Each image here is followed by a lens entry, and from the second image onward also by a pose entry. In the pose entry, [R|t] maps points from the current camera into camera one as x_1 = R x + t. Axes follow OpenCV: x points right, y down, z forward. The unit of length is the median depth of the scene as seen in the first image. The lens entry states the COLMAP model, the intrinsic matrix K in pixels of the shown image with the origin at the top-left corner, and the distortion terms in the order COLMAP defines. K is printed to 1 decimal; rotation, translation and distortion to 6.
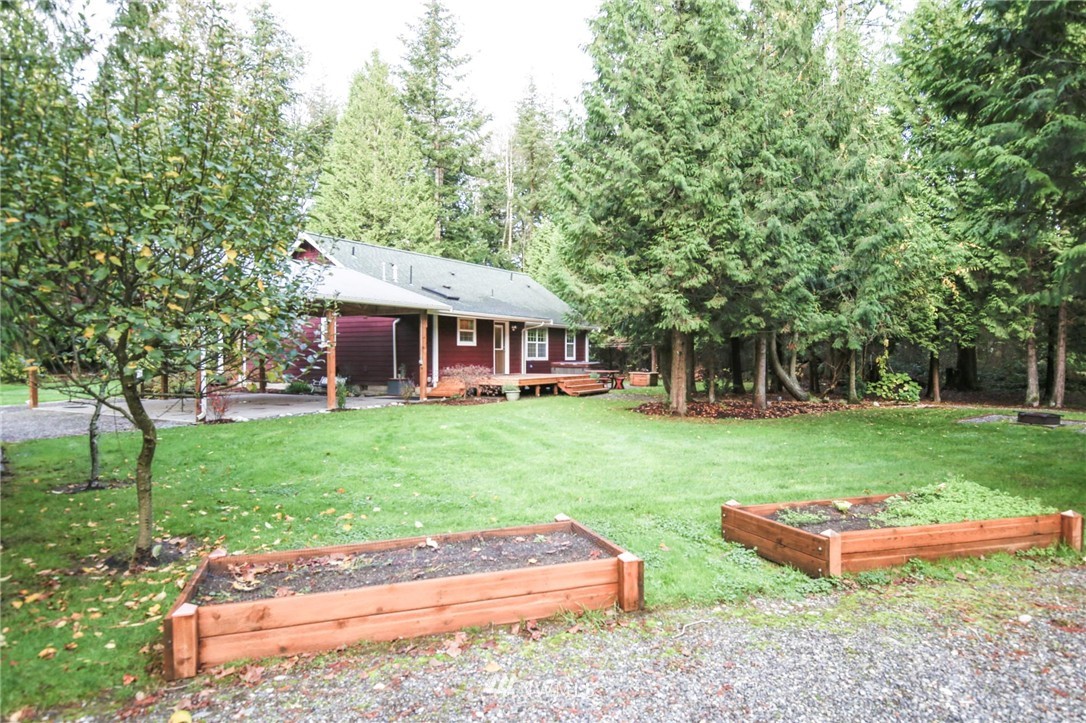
lens RADIAL K [[675.0, 0, 552.8], [0, 675.0, 361.0], [0, 0, 1]] dist [0.001106, 0.000162]
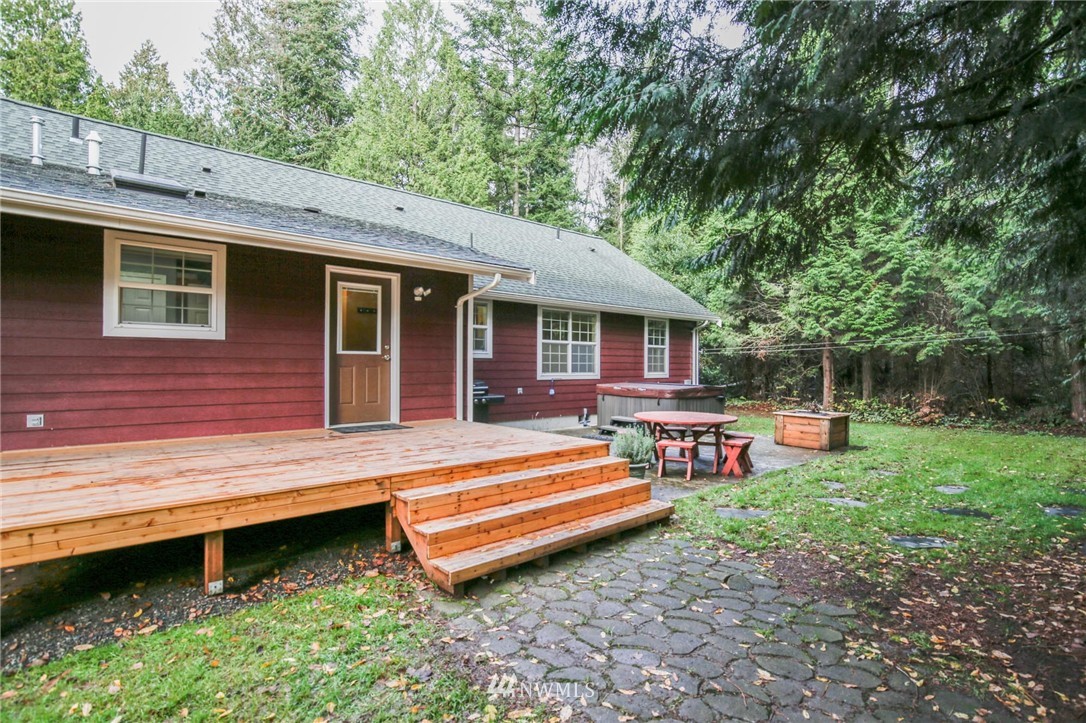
lens RADIAL K [[518.9, 0, 554.3], [0, 518.9, 363.9], [0, 0, 1]] dist [-0.029178, 0.001481]
pose [[0.950926, 0.002881, -0.309405, 0.068866], [-0.006886, 0.999906, -0.011852, -0.006399], [0.309341, 0.013401, 0.950857, 0.544109]]
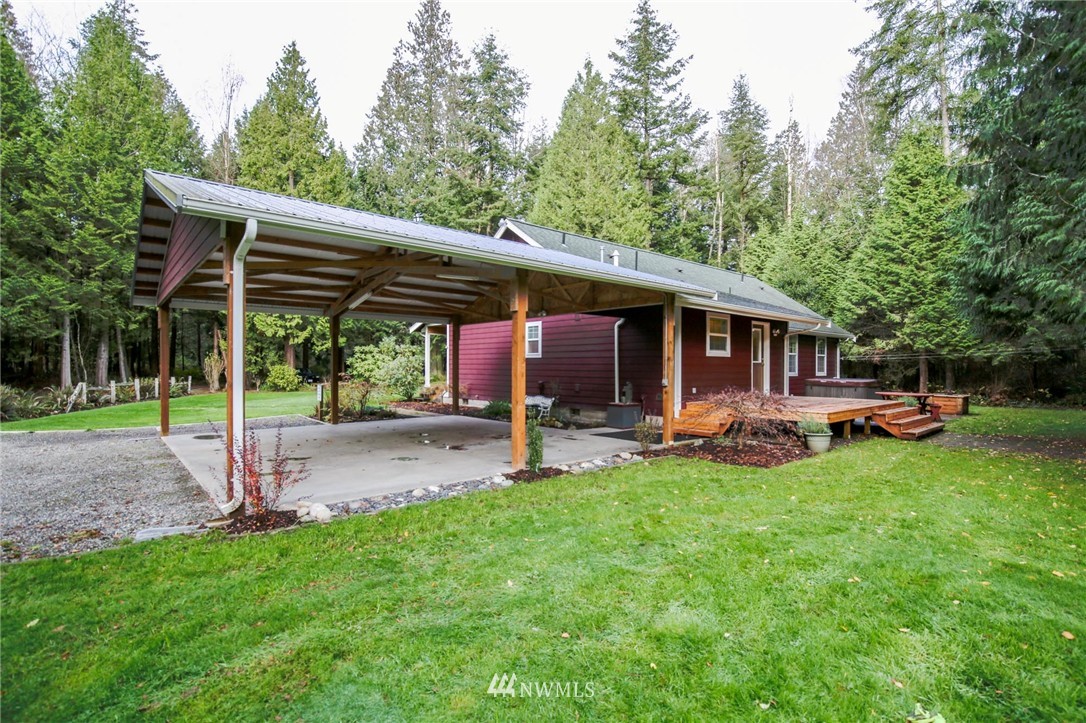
lens RADIAL K [[518.9, 0, 546.8], [0, 518.9, 365.2], [0, 0, 1]] dist [-0.029178, 0.001481]
pose [[0.946951, 0.004846, -0.321340, -0.080194], [-0.008489, 0.999915, -0.009938, -0.004712], [0.321265, 0.012138, 0.946912, 0.286014]]
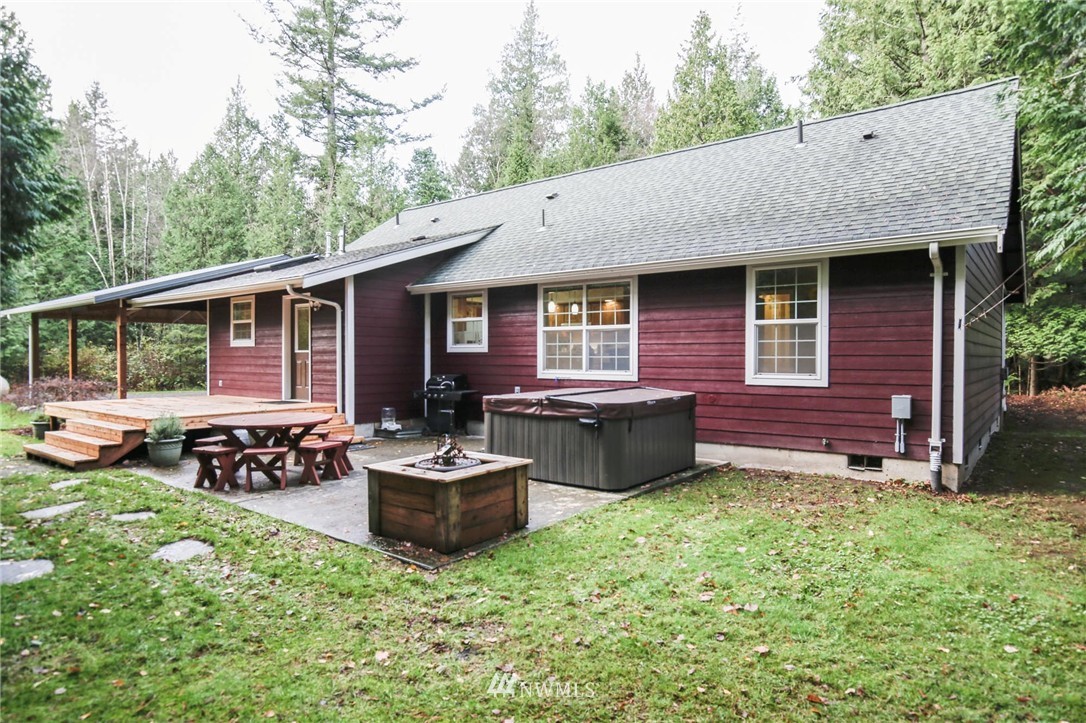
lens RADIAL K [[641.8, 0, 544.8], [0, 641.8, 363.0], [0, 0, 1]] dist [-0.007448, -0.000401]
pose [[-0.135563, 0.003939, -0.990761, 0.262720], [-0.012199, 0.999910, 0.005645, -0.009391], [0.990694, 0.012852, -0.135503, 0.873953]]
